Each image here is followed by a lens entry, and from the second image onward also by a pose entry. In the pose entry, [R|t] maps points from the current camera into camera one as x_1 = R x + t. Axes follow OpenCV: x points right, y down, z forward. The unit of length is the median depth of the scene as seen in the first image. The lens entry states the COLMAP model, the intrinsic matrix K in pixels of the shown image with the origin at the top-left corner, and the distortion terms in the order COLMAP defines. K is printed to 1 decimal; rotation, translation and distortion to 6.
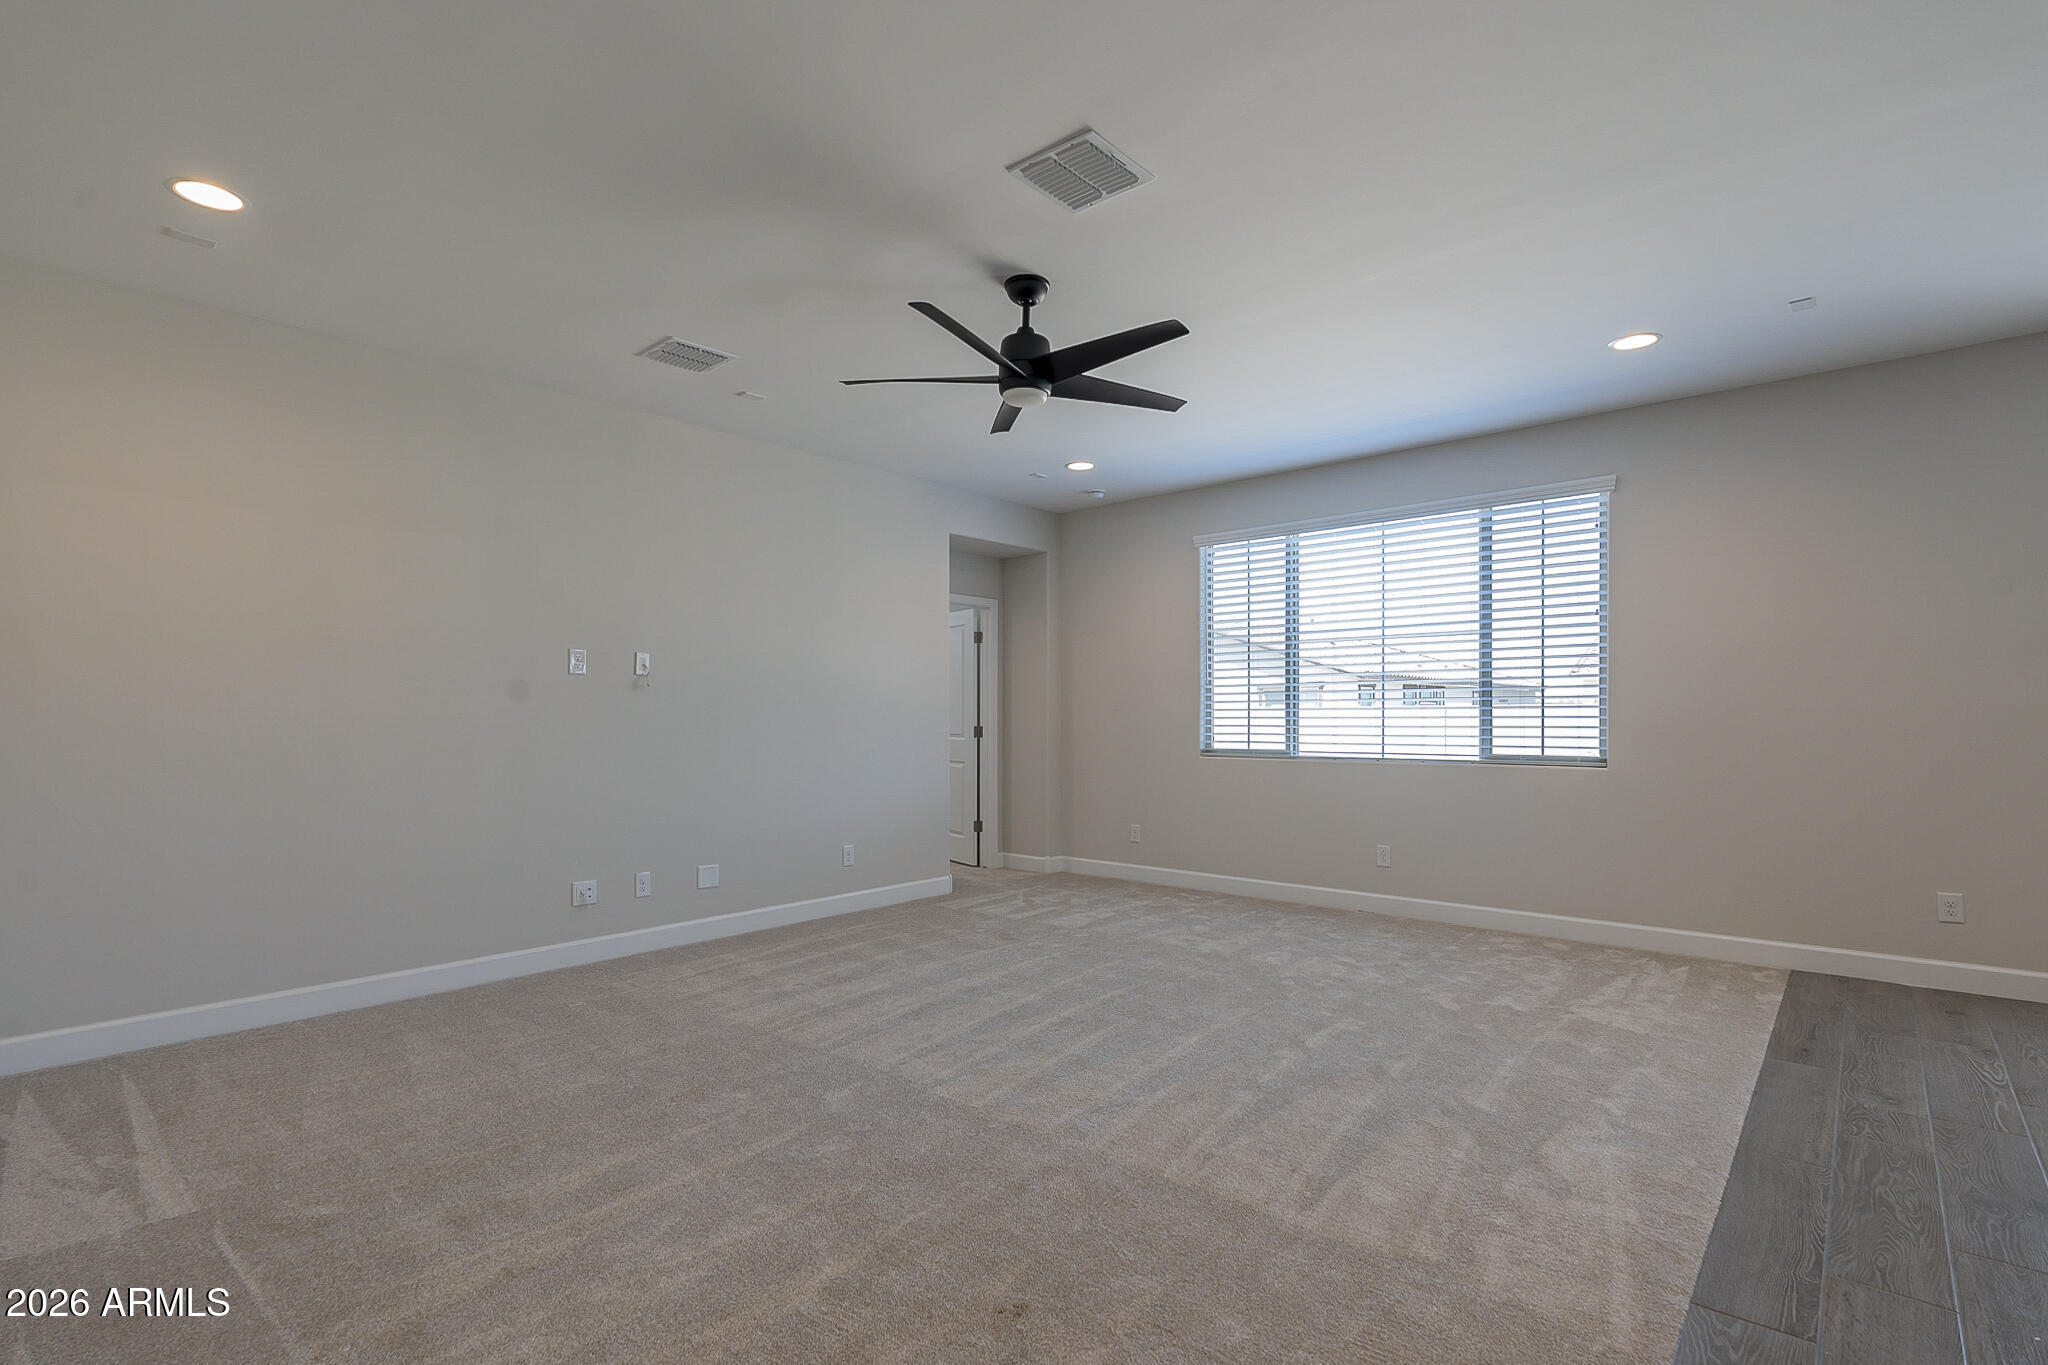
lens RADIAL K [[959.0, 0, 1032.9], [0, 959.0, 732.3], [0, 0, 1]] dist [-0.009476, -0.000032]
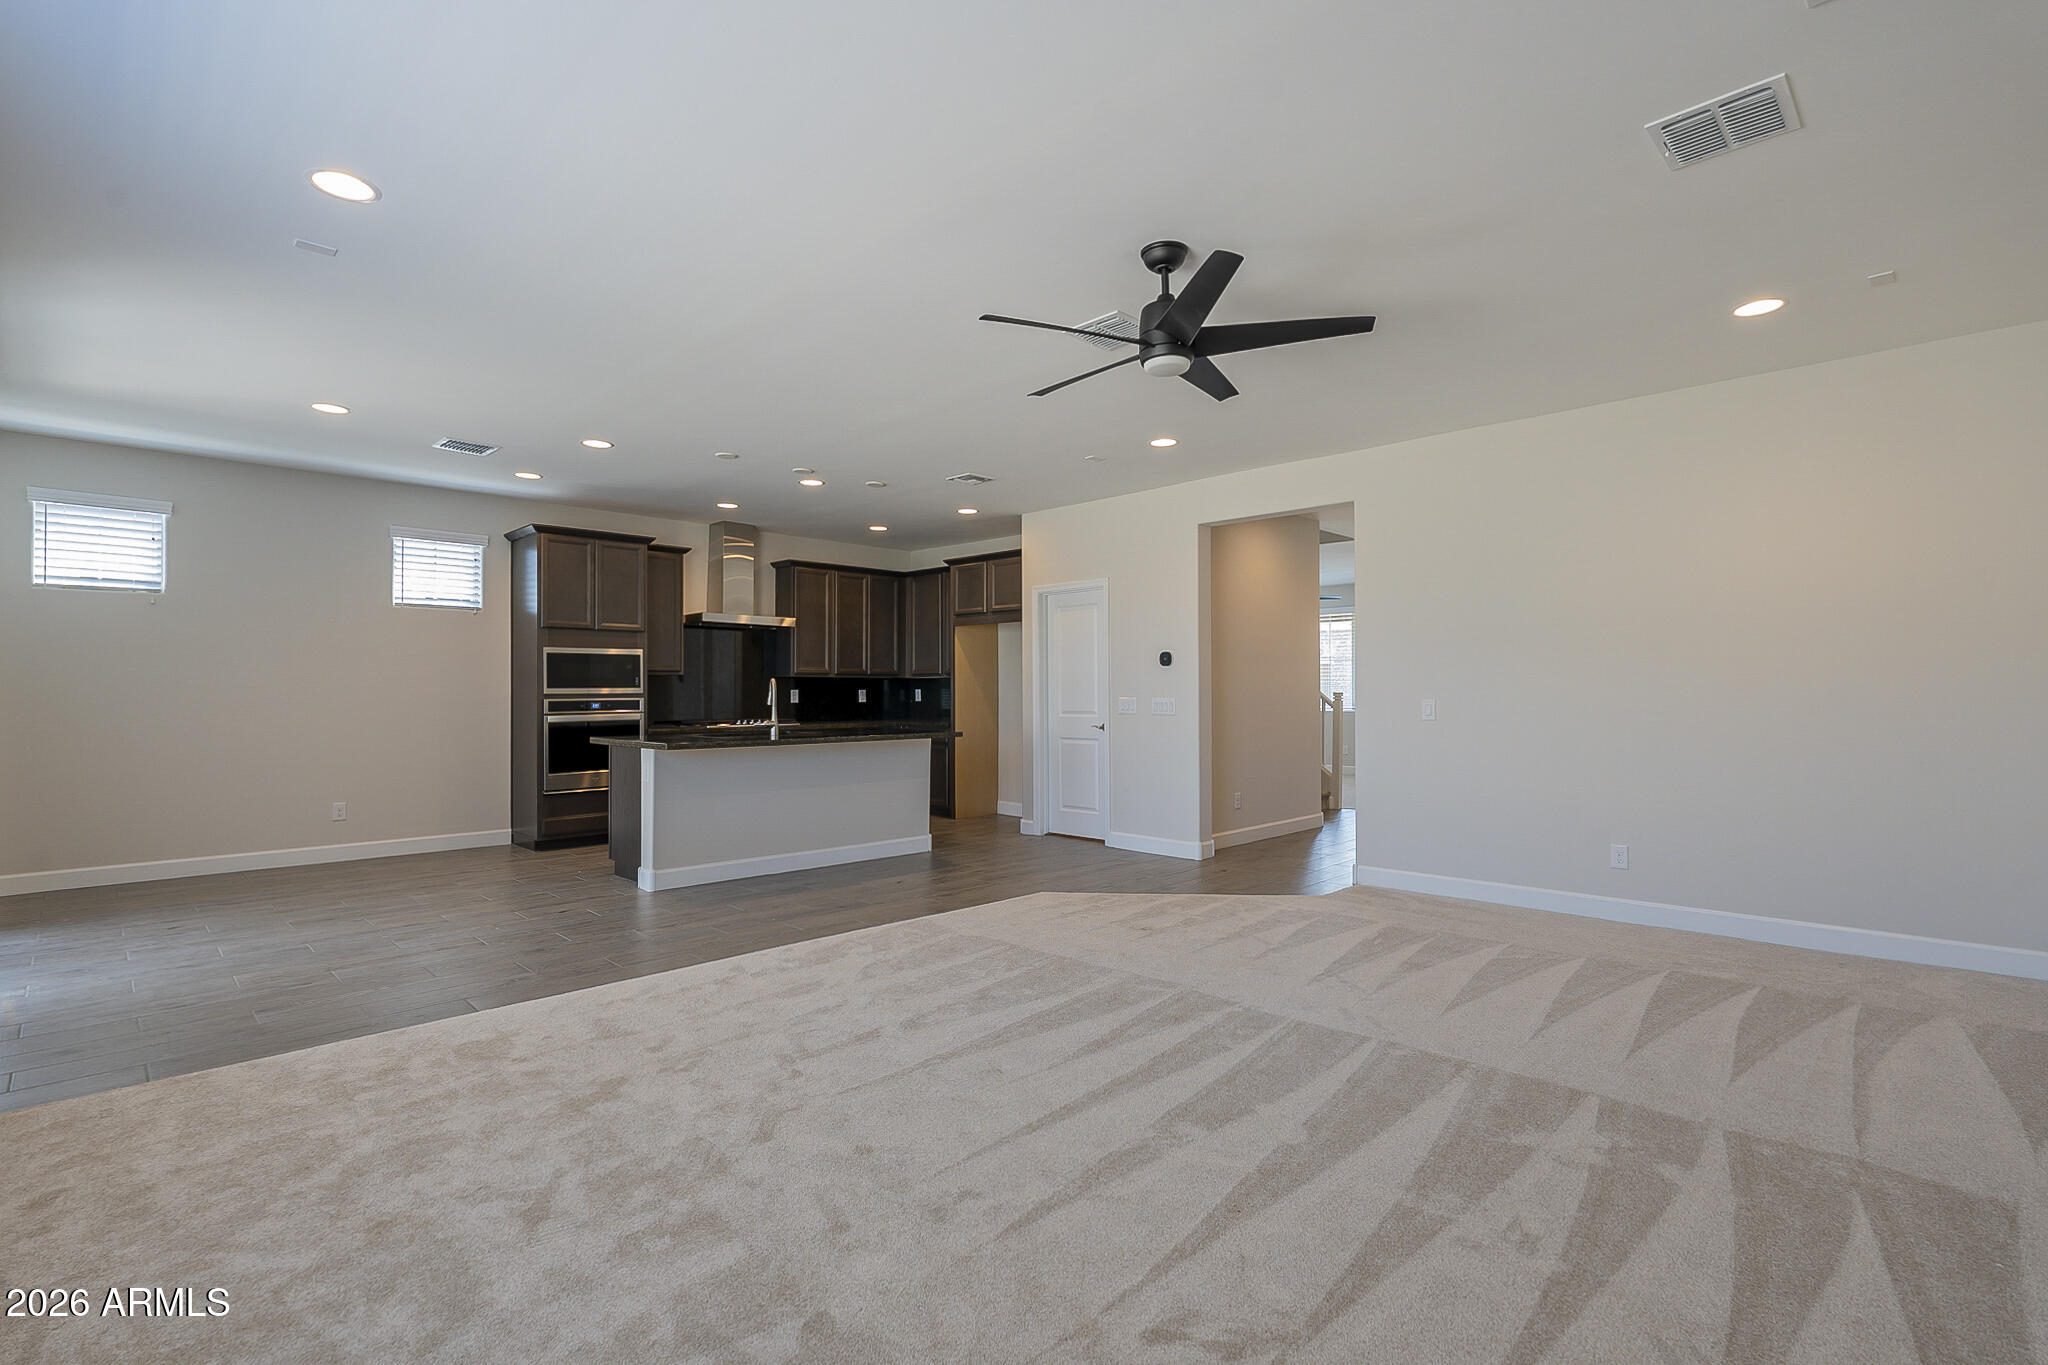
lens RADIAL K [[943.8, 0, 1024.0], [0, 943.8, 682.5], [0, 0, 1]] dist [-0.002233, 0.000383]
pose [[-0.998281, 0.005158, 0.058377, 0.044467], [0.005549, 0.999963, 0.006534, -0.019920], [-0.058341, 0.006846, -0.998273, 1.100922]]
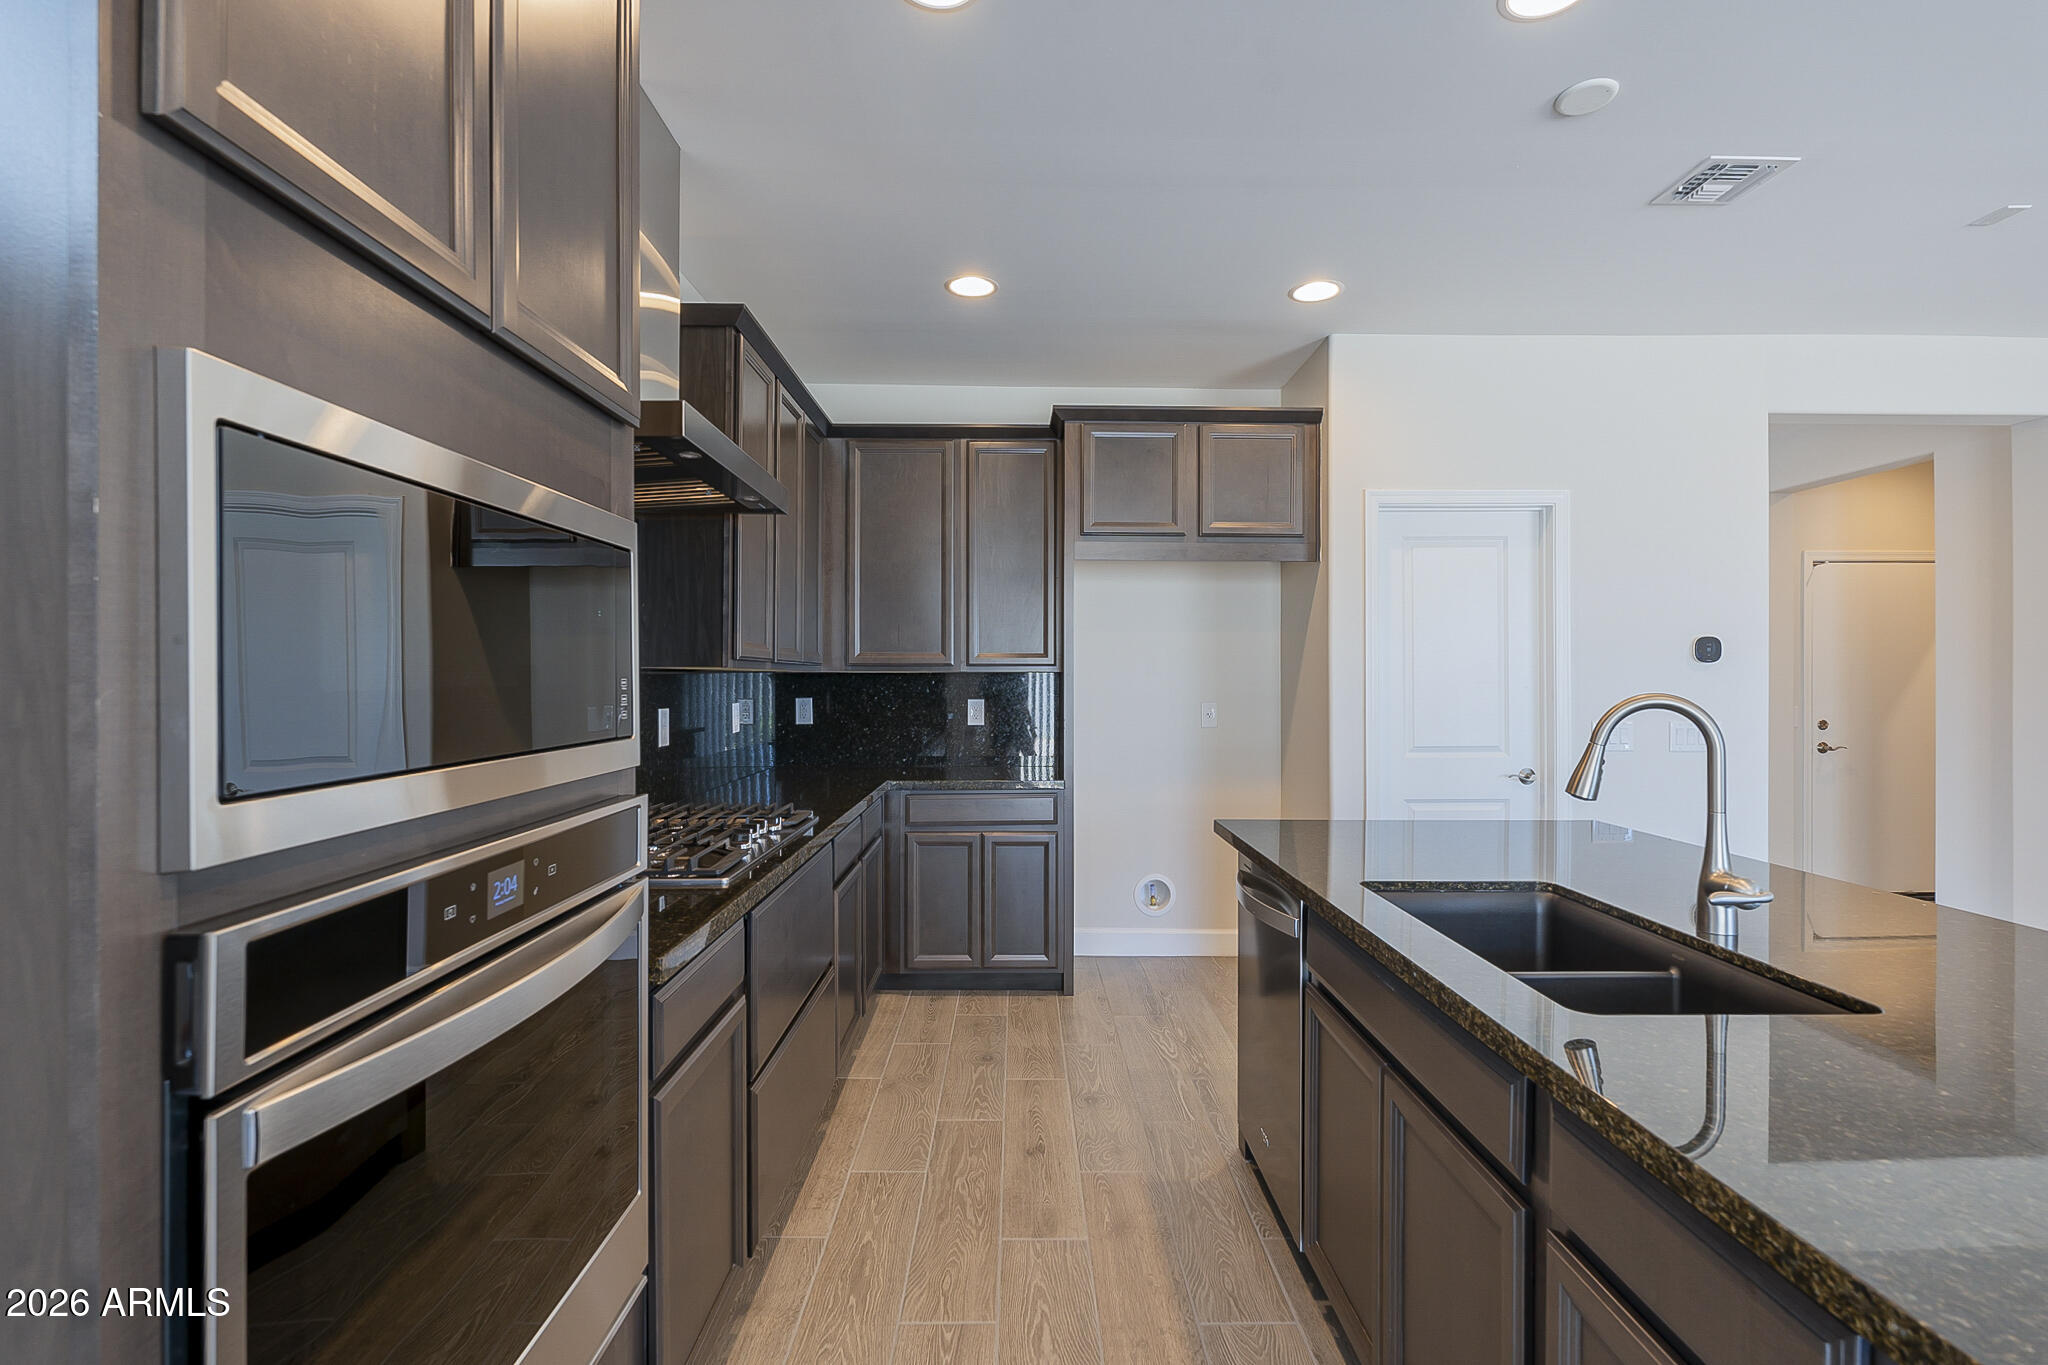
lens RADIAL K [[962.6, 0, 1027.6], [0, 962.6, 674.4], [0, 0, 1]] dist [-0.003045, 0.000056]
pose [[-0.743219, -0.001667, -0.669046, 0.702154], [-0.010249, 0.999908, 0.008894, -0.024940], [0.668970, 0.013468, -0.743168, 0.118962]]
